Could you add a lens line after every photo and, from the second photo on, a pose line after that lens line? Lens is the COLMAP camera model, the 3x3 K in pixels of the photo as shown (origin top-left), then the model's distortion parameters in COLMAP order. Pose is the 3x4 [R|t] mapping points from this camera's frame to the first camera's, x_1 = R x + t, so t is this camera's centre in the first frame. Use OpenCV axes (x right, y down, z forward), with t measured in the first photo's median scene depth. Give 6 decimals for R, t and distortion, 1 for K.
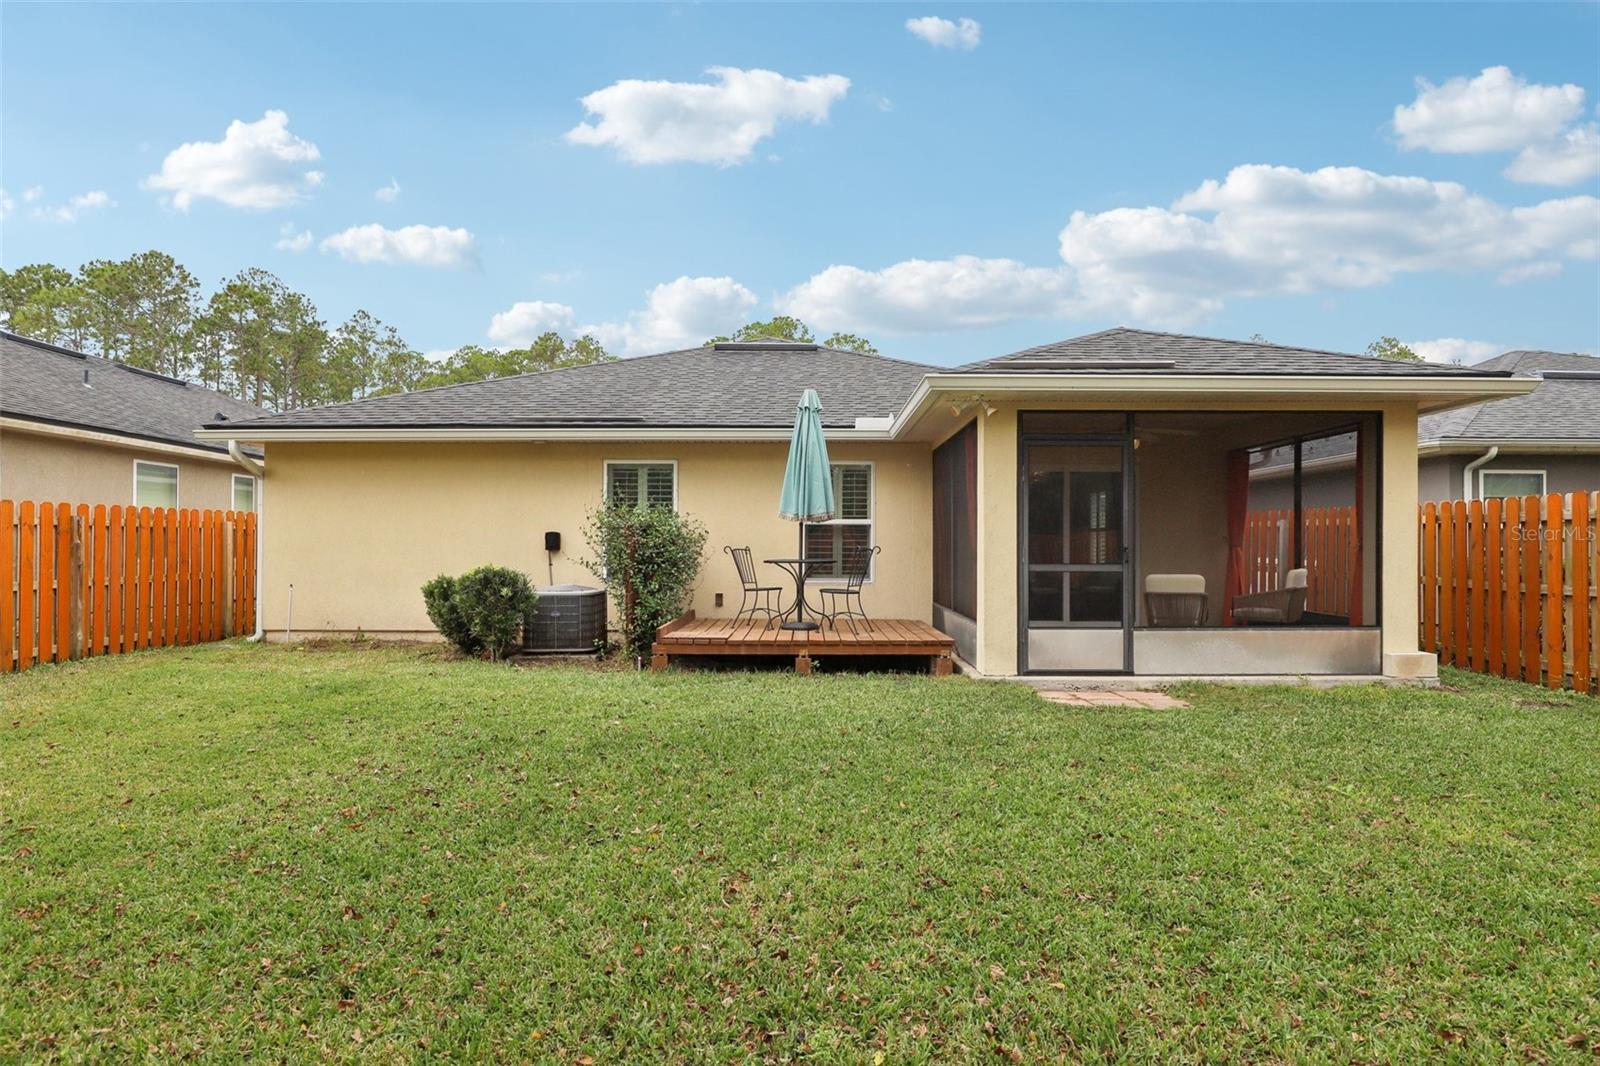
lens RADIAL K [[853.3, 0, 800.0], [0, 853.3, 533.0], [0, 0, 1]] dist [-0.001922, 0.000255]
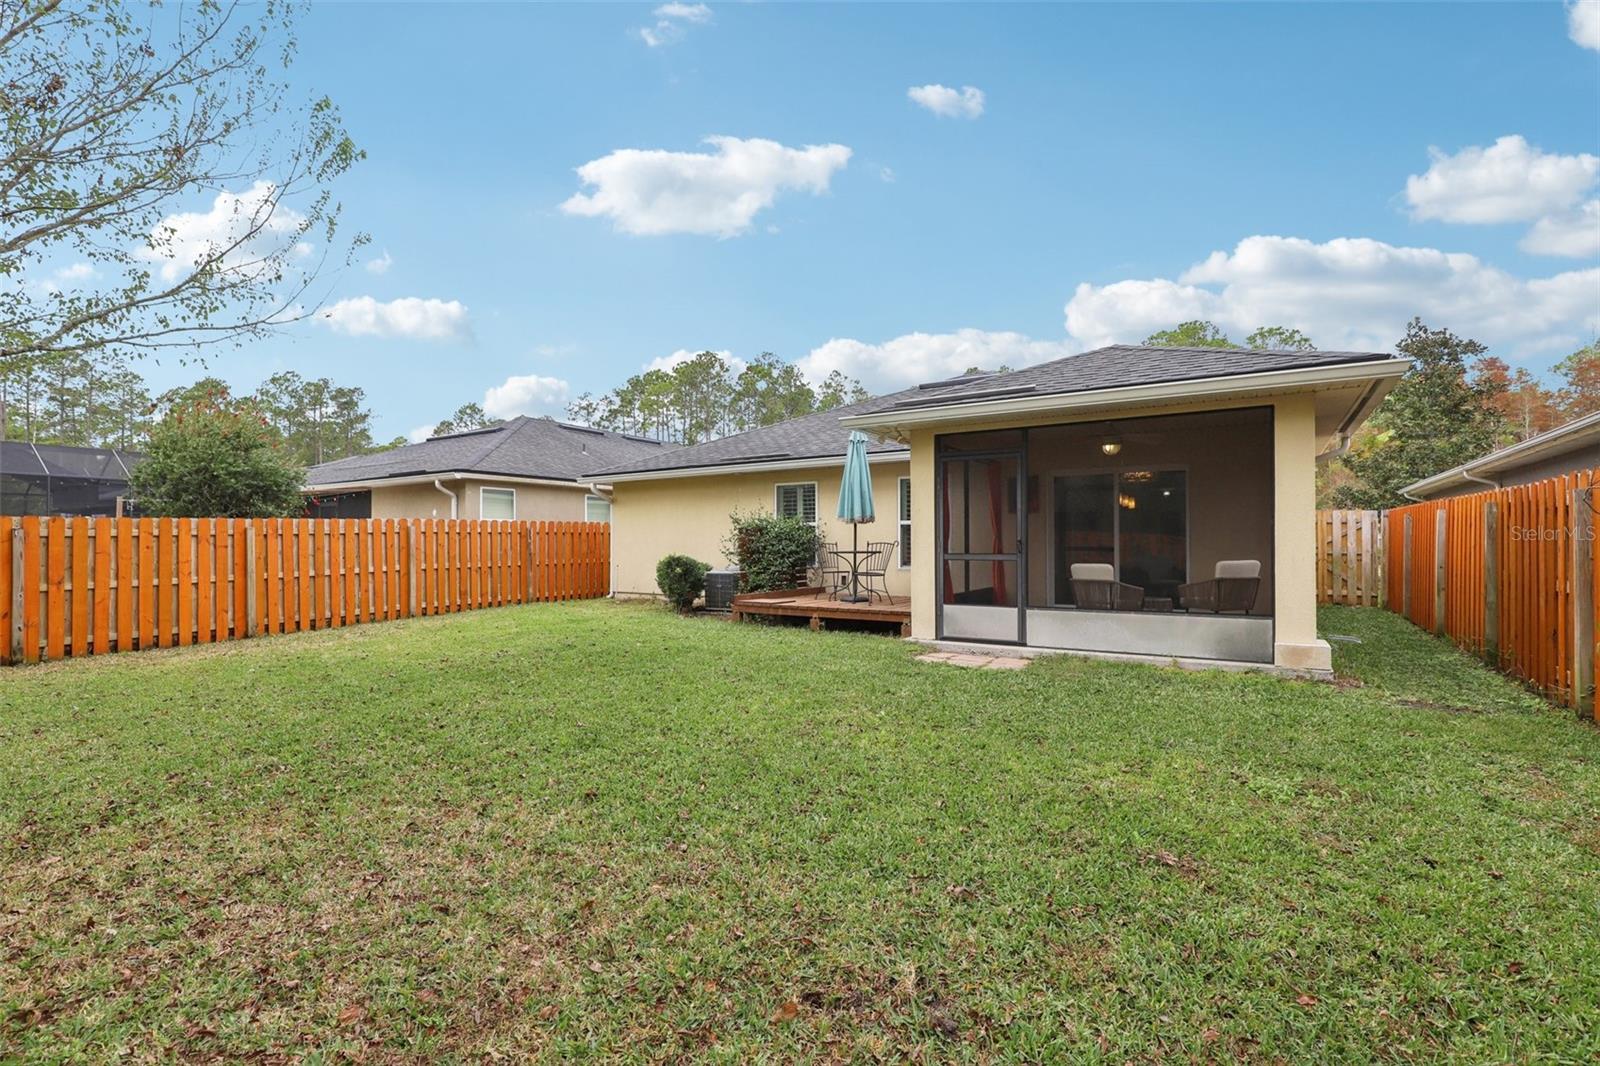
lens RADIAL K [[718.1, 0, 803.2], [0, 718.1, 541.7], [0, 0, 1]] dist [-0.001612, 0.000515]
pose [[0.842388, -0.005279, -0.538846, 0.576403], [0.013252, 0.999853, 0.010922, 0.002637], [0.538708, -0.016341, 0.842334, -0.022823]]
